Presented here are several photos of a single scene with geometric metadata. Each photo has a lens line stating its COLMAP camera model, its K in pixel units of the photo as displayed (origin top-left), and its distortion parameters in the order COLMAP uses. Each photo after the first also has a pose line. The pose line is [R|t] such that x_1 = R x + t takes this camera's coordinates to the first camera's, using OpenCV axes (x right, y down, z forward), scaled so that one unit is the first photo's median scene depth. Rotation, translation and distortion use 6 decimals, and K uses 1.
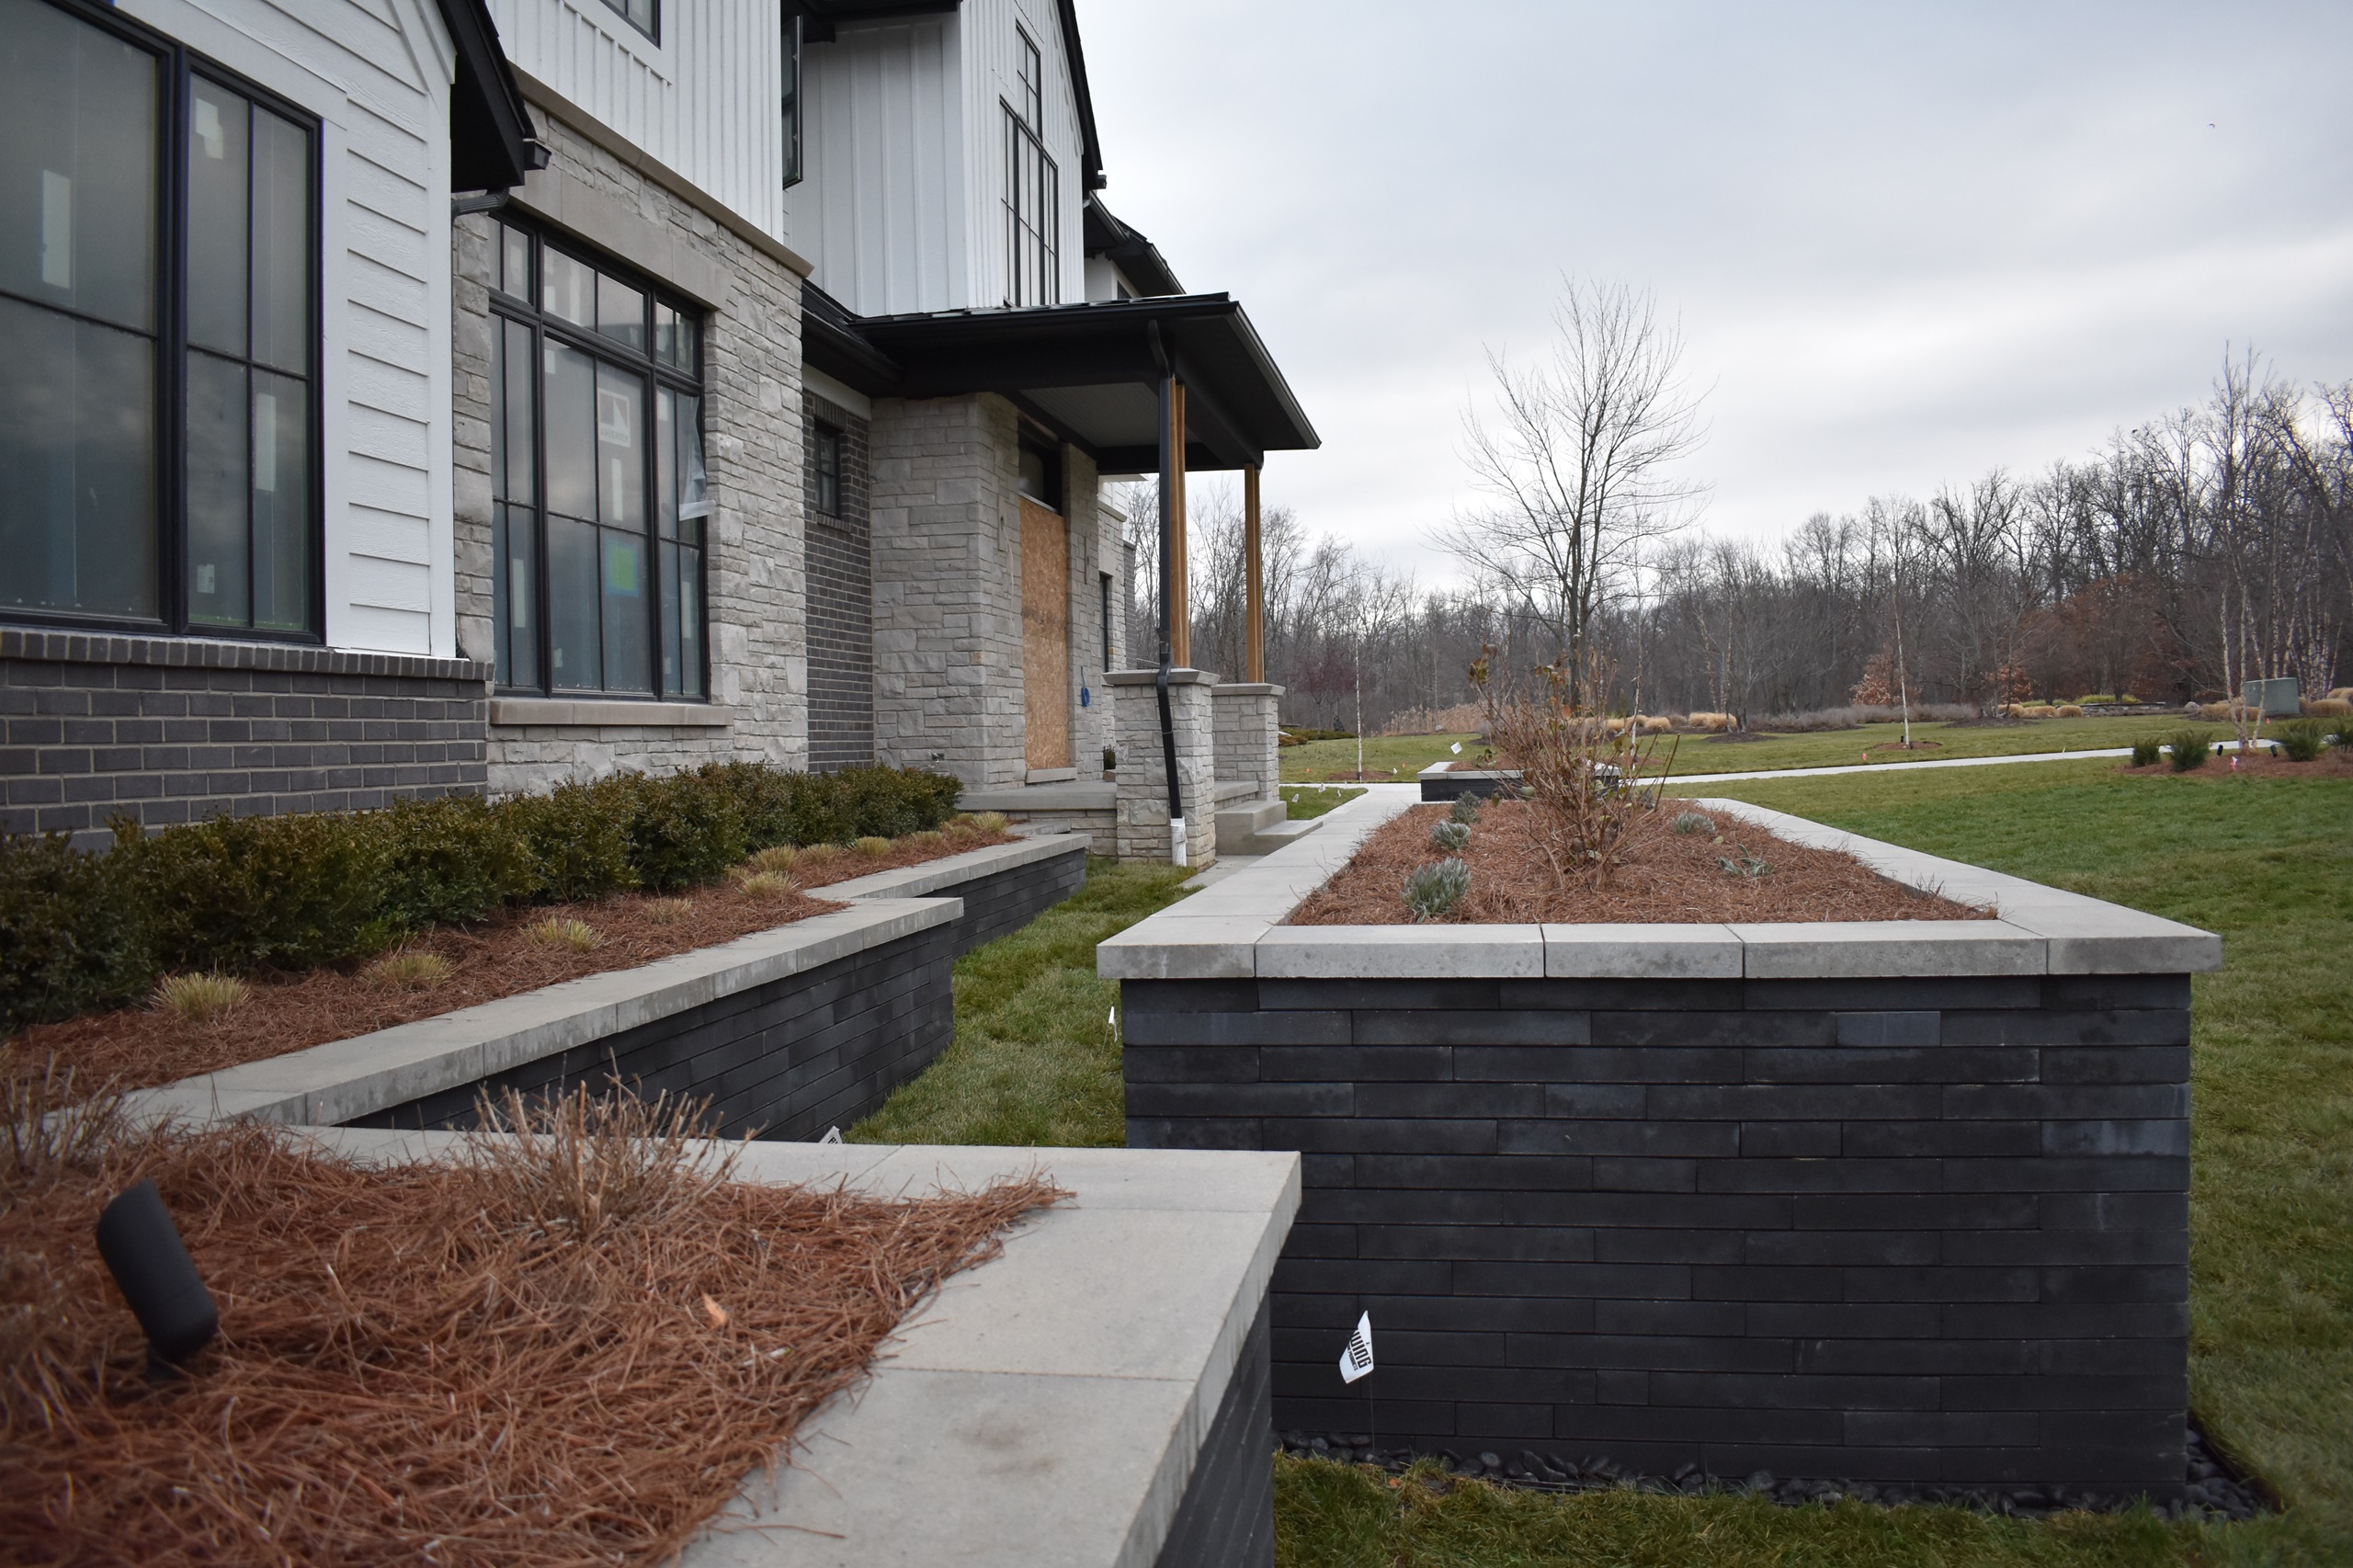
lens RADIAL K [[1814.1, 0, 1176.5], [0, 1814.1, 784.0], [0, 0, 1]] dist [-0.097330, 0.012789]
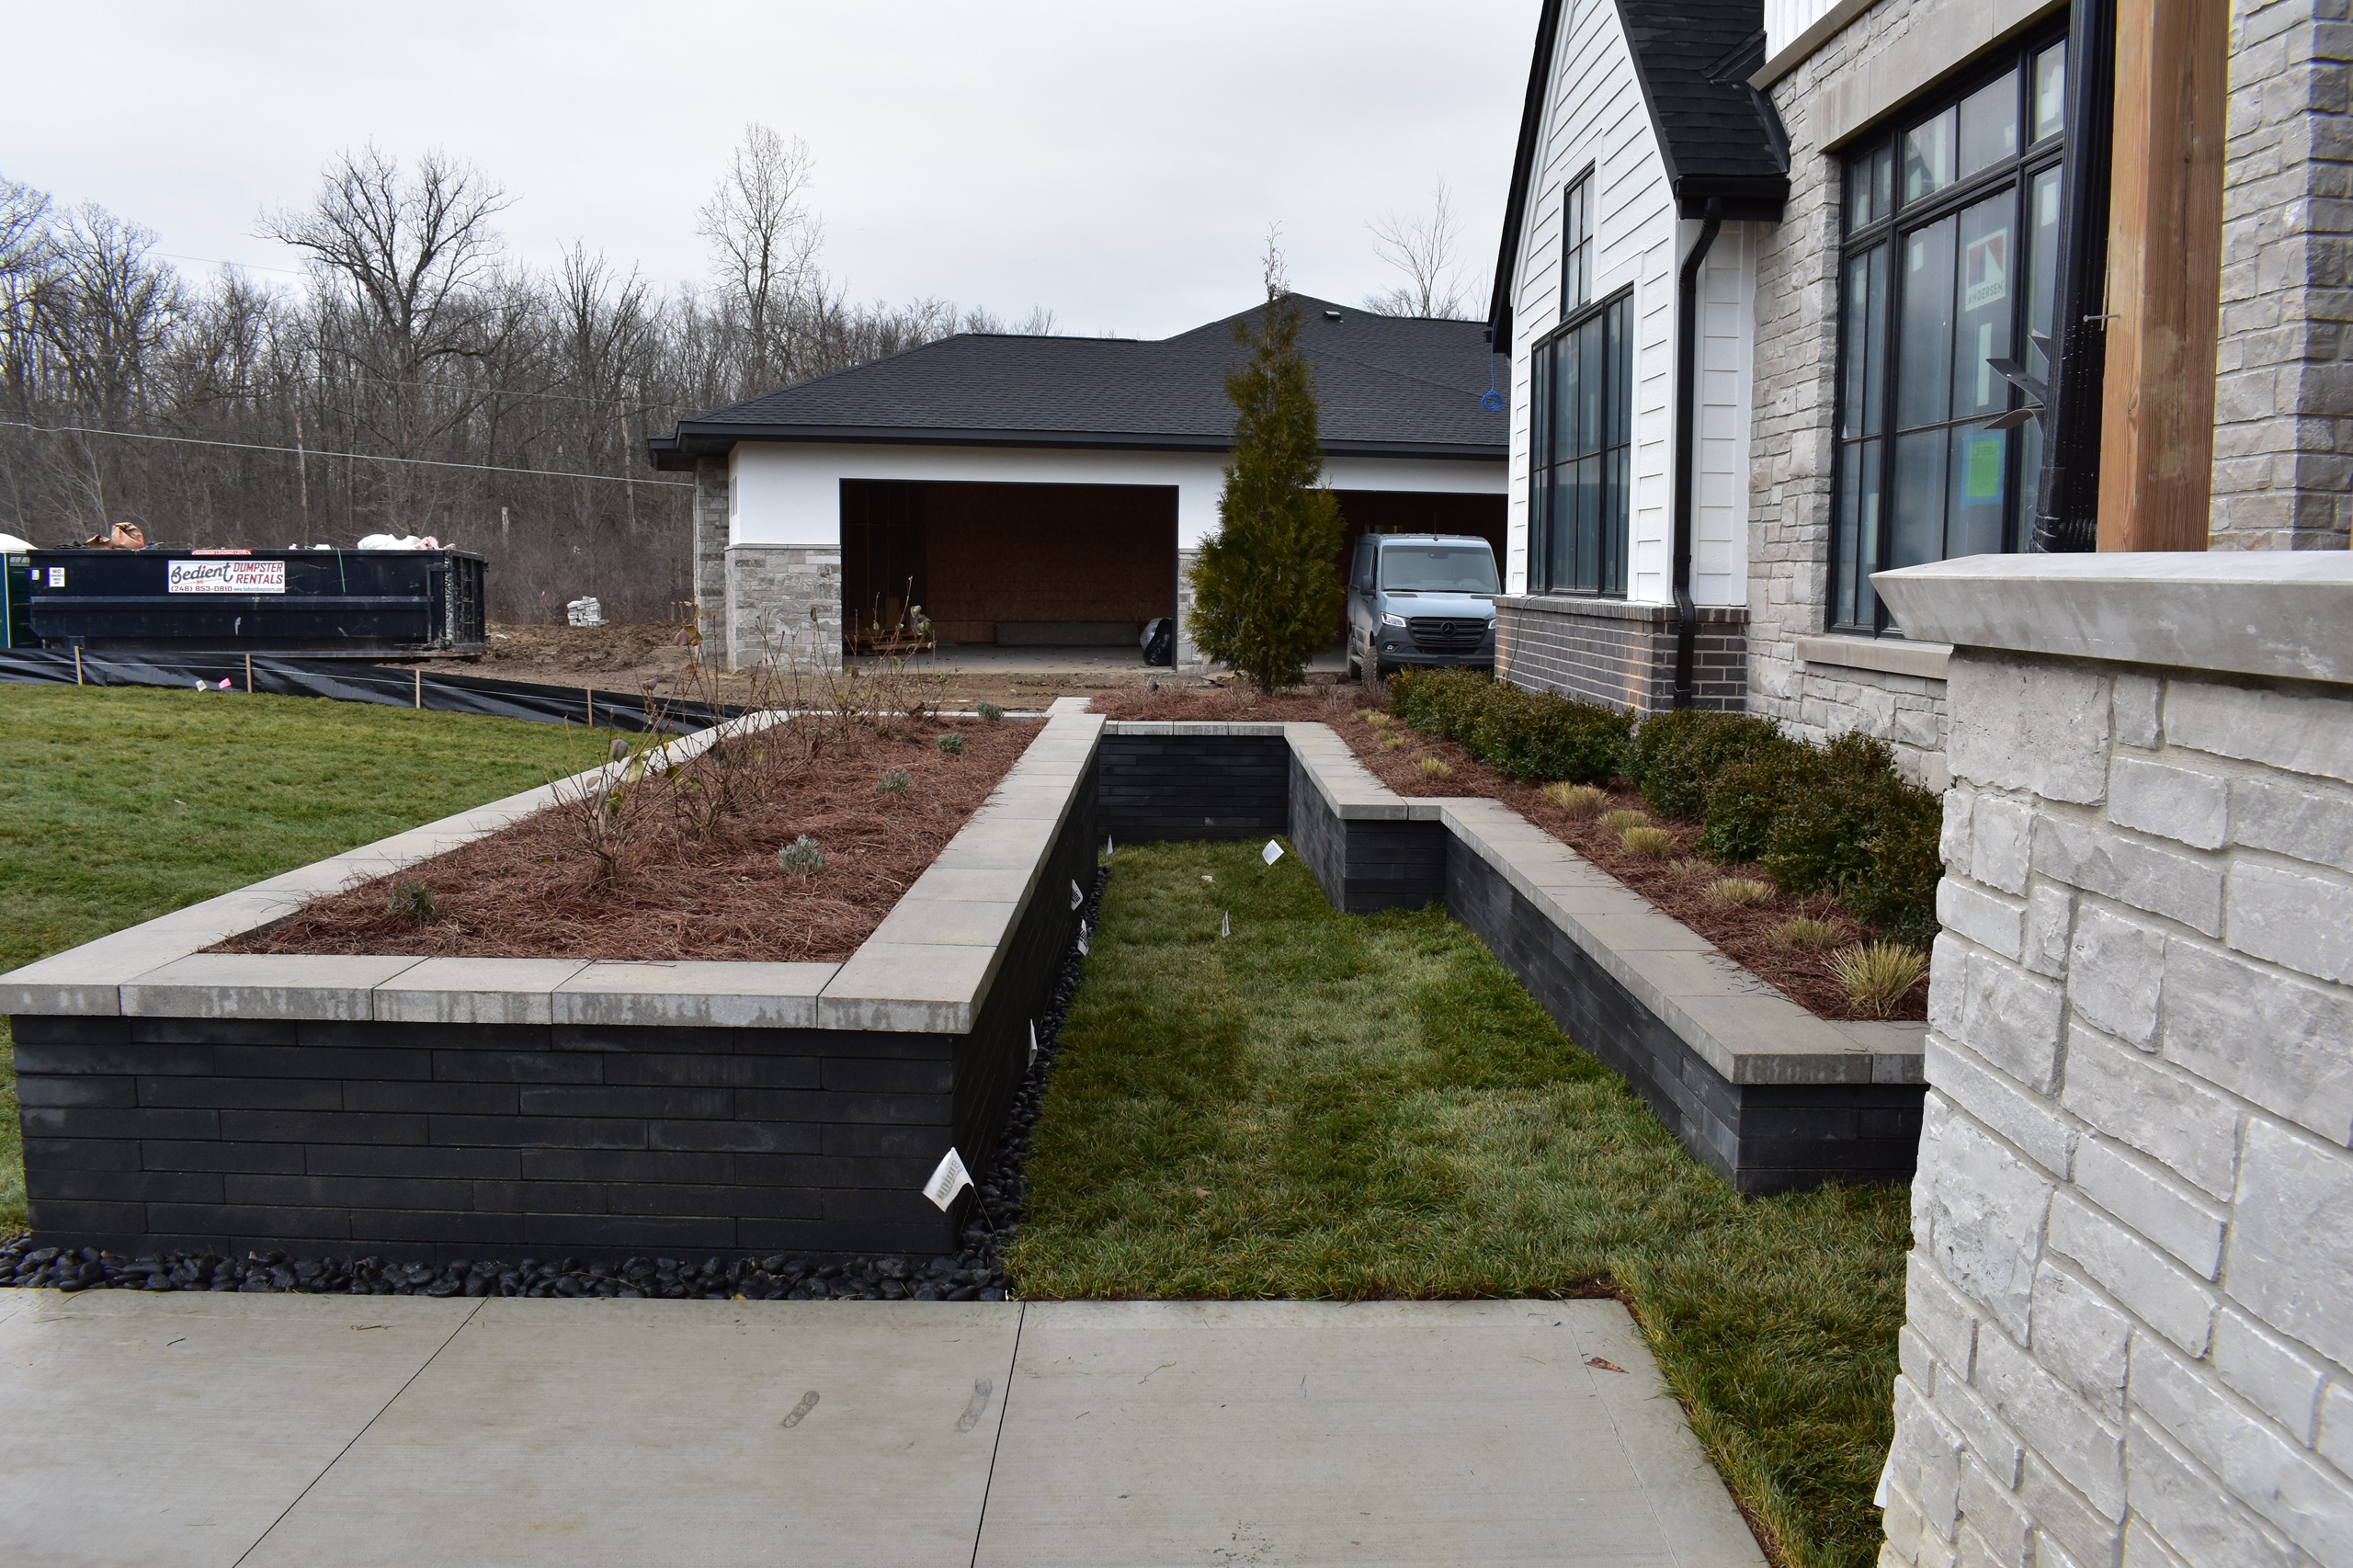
lens RADIAL K [[1814.1, 0, 1176.5], [0, 1814.1, 784.0], [0, 0, 1]] dist [-0.097330, 0.012789]
pose [[-0.984099, 0.033344, -0.174460, 0.041450], [0.007856, 0.989431, 0.144792, -0.027171], [0.177444, 0.141119, -0.973960, 0.454111]]
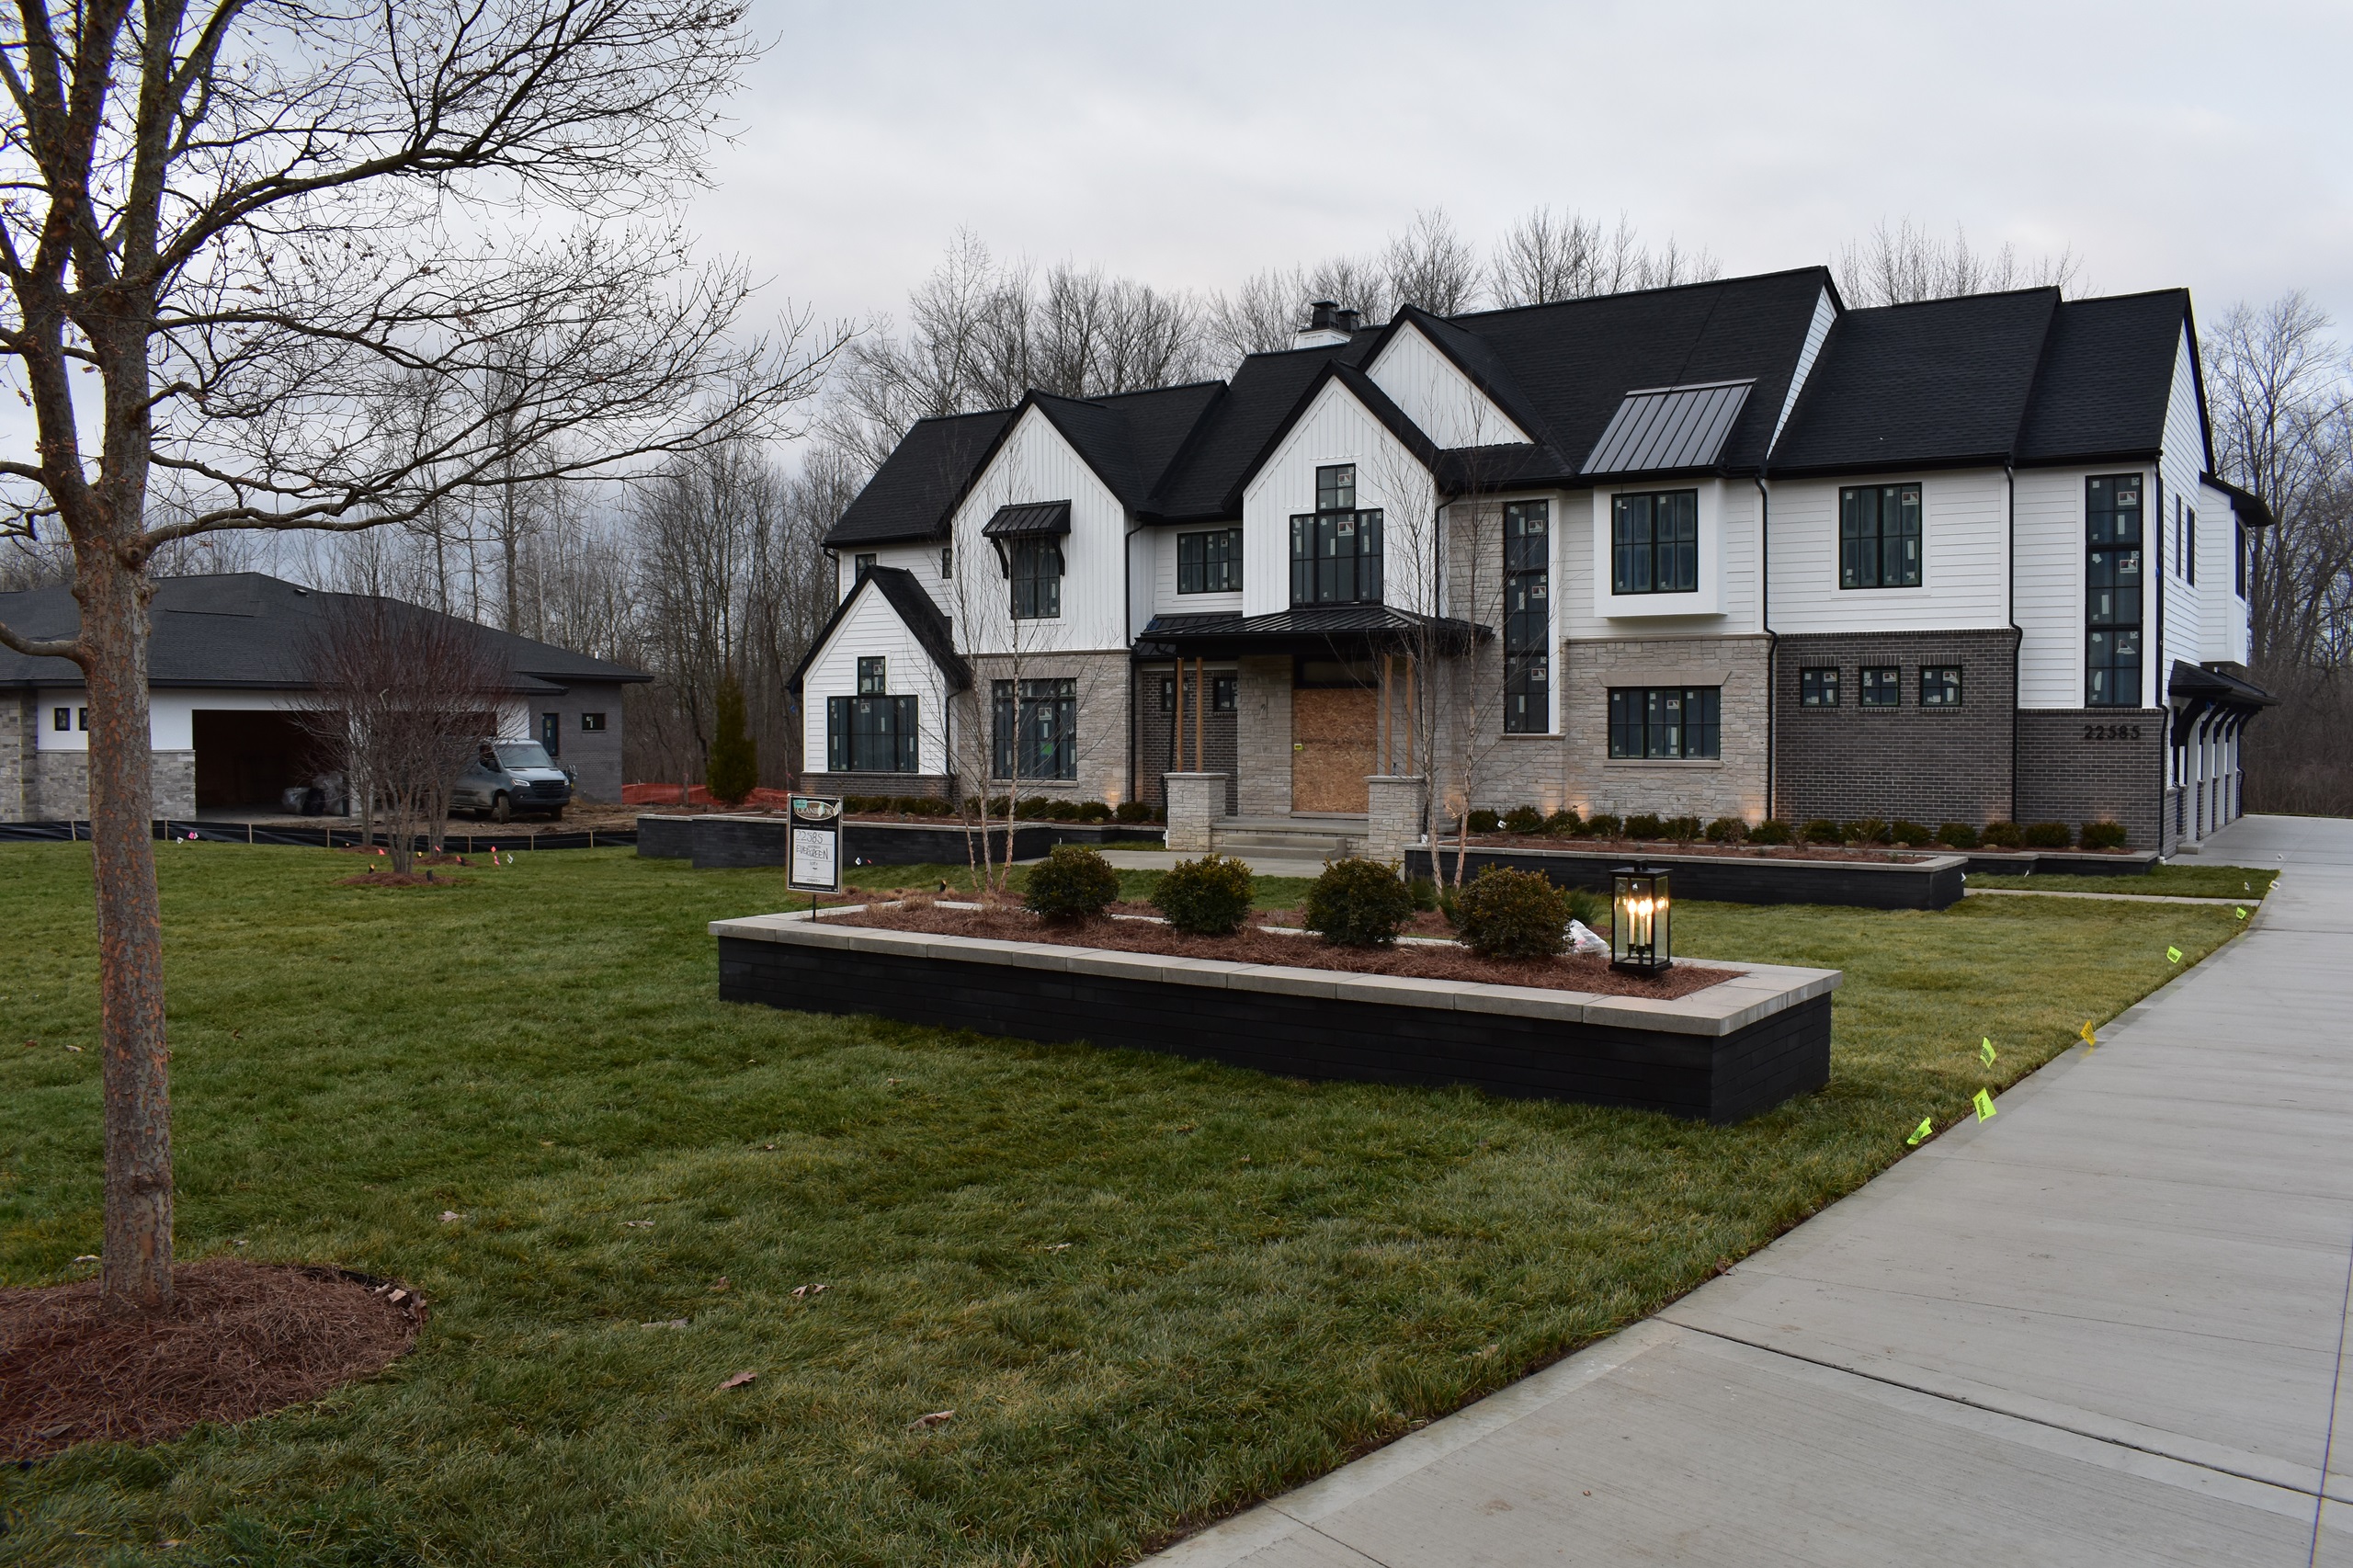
lens RADIAL K [[1814.1, 0, 1176.5], [0, 1814.1, 784.0], [0, 0, 1]] dist [-0.097330, 0.012789]
pose [[-0.420666, 0.050569, -0.905805, 0.944676], [-0.013085, 0.998003, 0.061793, -0.083491], [0.907121, 0.037846, -0.419165, 0.839291]]
